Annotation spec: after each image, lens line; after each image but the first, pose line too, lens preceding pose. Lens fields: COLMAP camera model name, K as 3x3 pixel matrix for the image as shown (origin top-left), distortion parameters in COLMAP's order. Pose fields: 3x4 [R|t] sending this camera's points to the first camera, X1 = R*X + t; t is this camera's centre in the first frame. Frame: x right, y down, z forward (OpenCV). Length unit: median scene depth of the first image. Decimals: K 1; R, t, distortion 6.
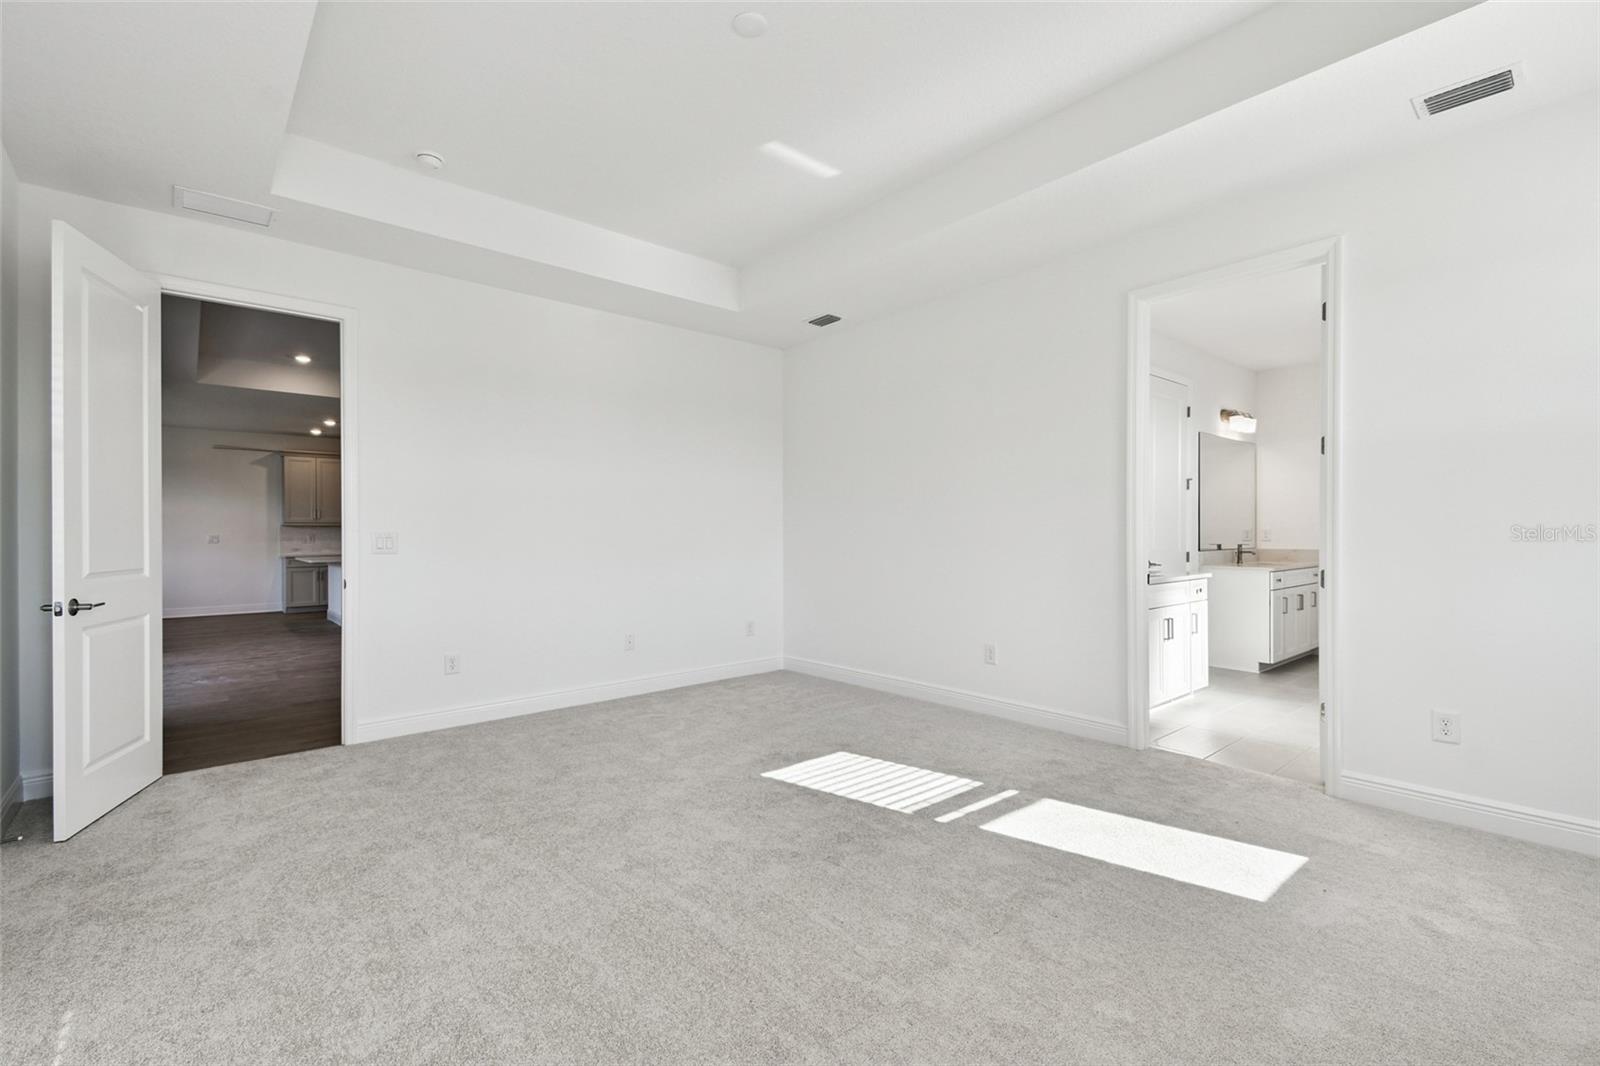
lens RADIAL K [[713.2, 0, 812.5], [0, 713.2, 520.6], [0, 0, 1]] dist [0.004047, -0.005879]
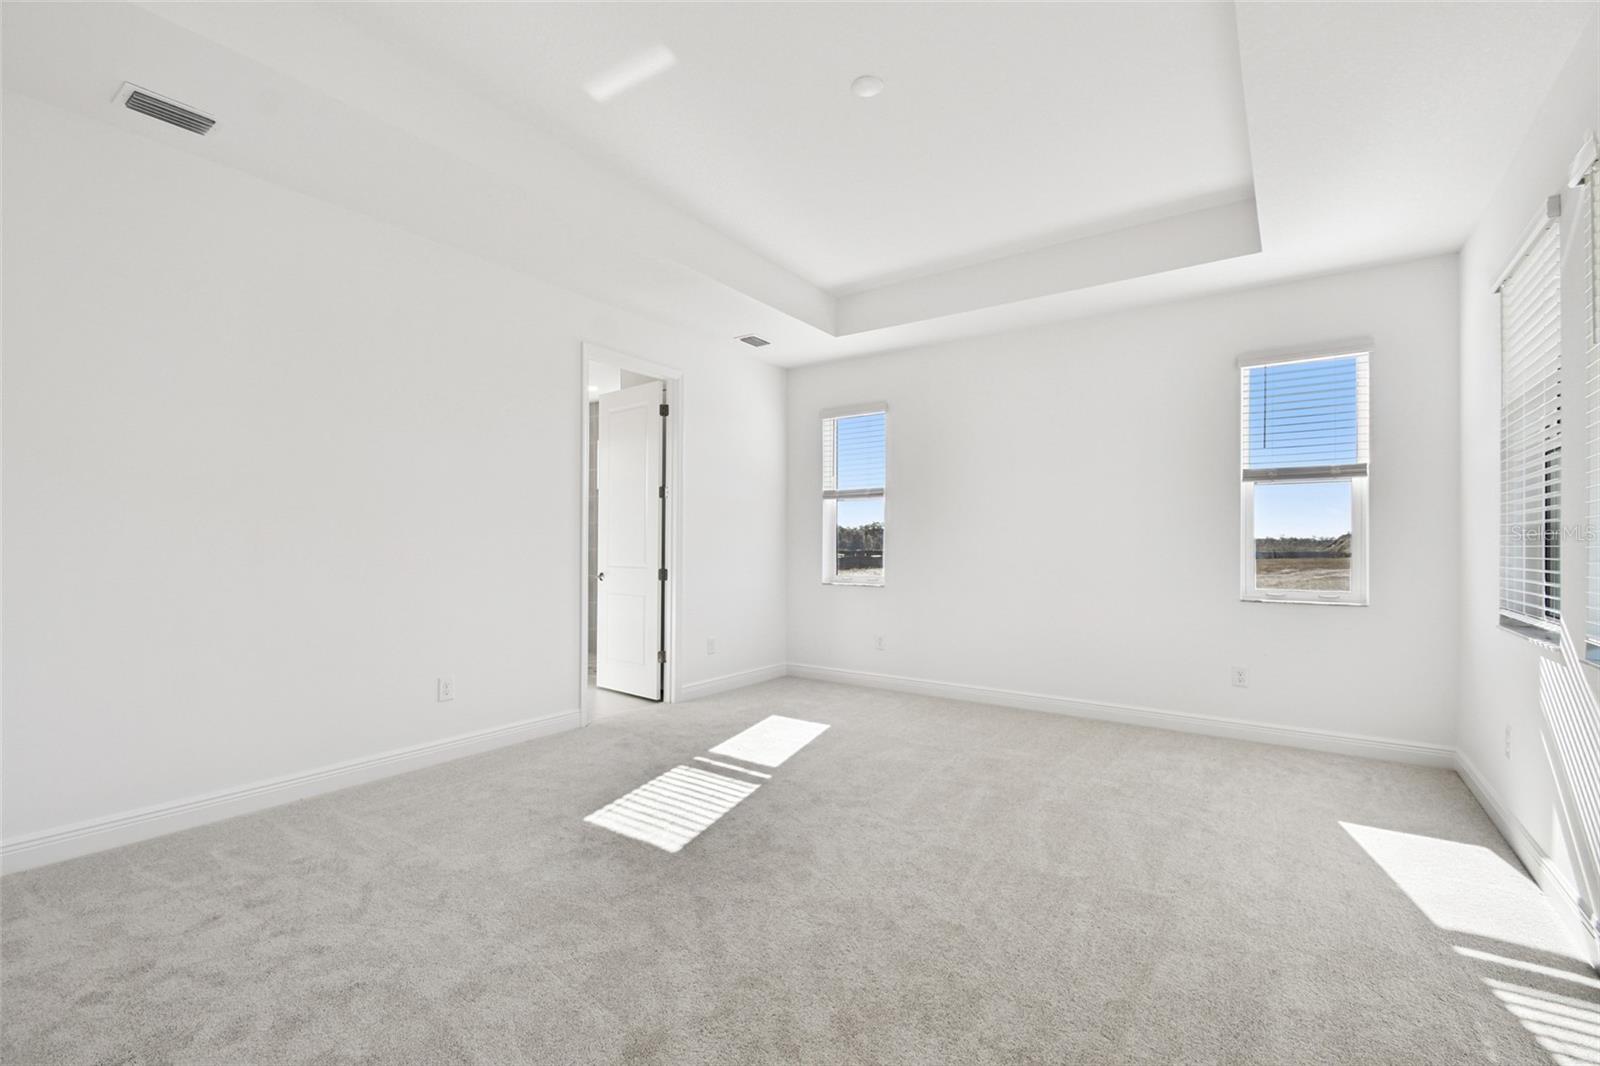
lens RADIAL K [[713.2, 0, 796.5], [0, 713.2, 531.9], [0, 0, 1]] dist [0.004047, -0.005879]
pose [[-0.232481, 0.006802, 0.972577, -0.882168], [-0.014708, 0.999837, -0.010509, 0.007790], [-0.972490, -0.016748, -0.232343, 1.062198]]
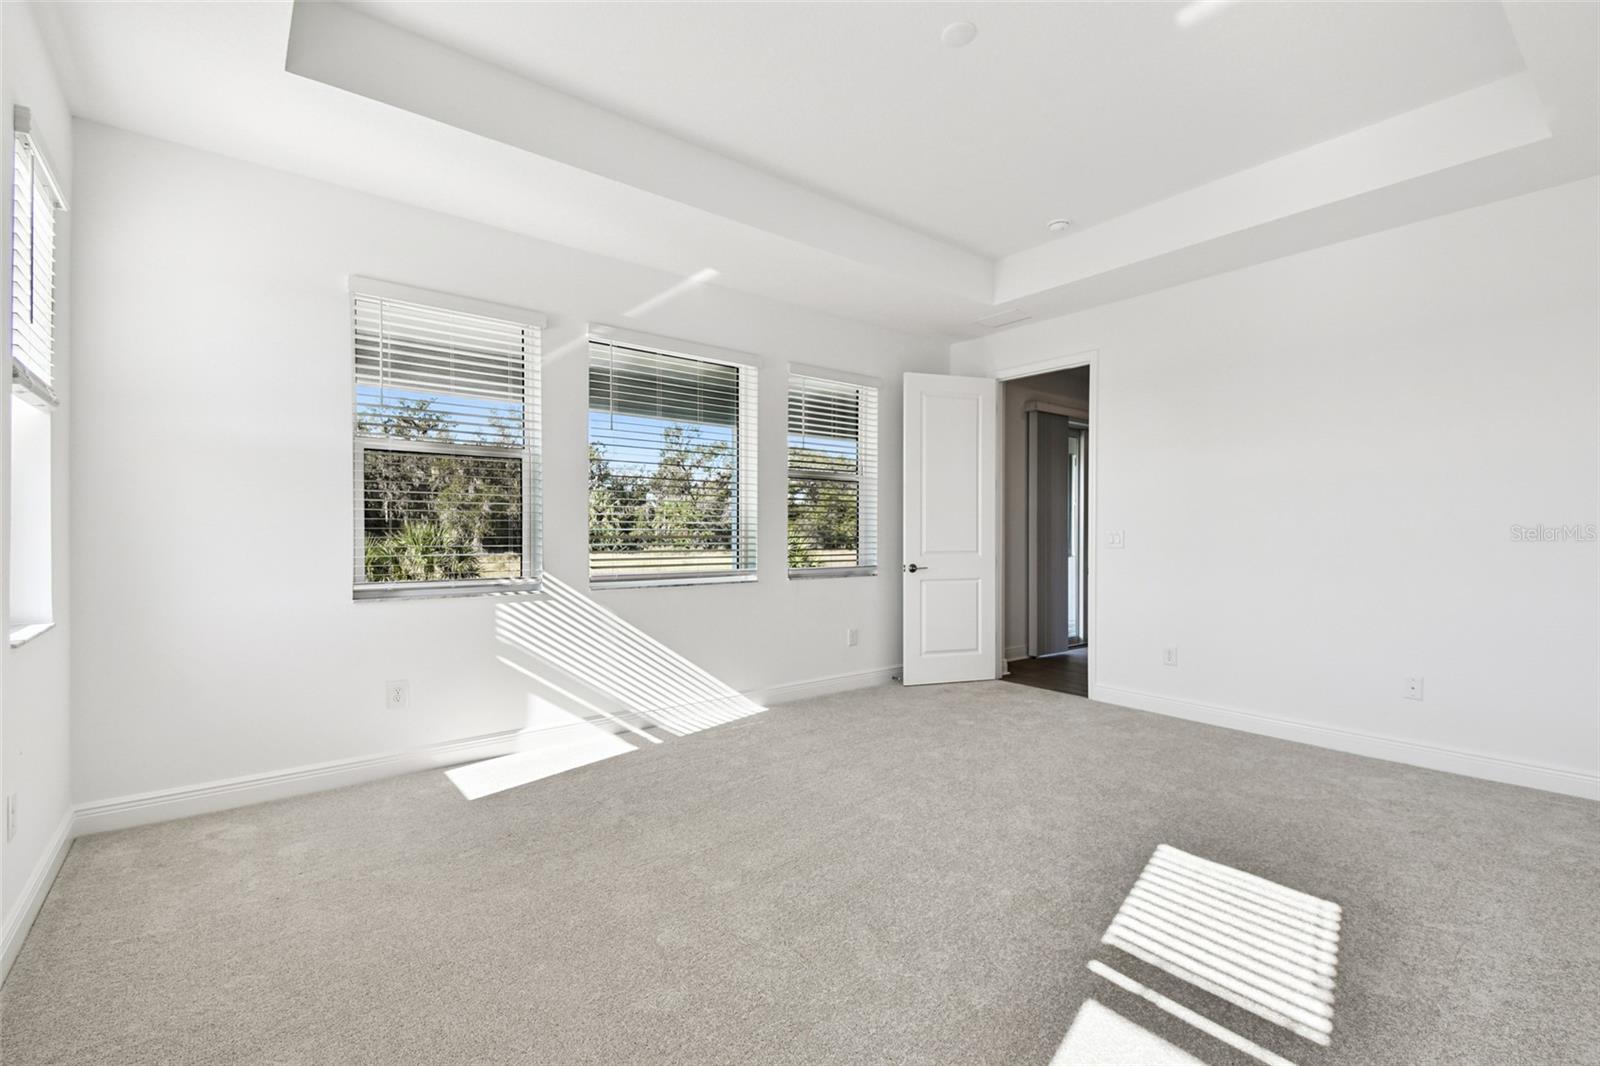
lens RADIAL K [[713.2, 0, 784.7], [0, 713.2, 531.5], [0, 0, 1]] dist [0.004047, -0.005879]
pose [[-0.082147, 0.006699, -0.996598, 0.737729], [0.010544, 0.999927, 0.005852, 0.005977], [0.996564, -0.010028, -0.082212, 0.657025]]
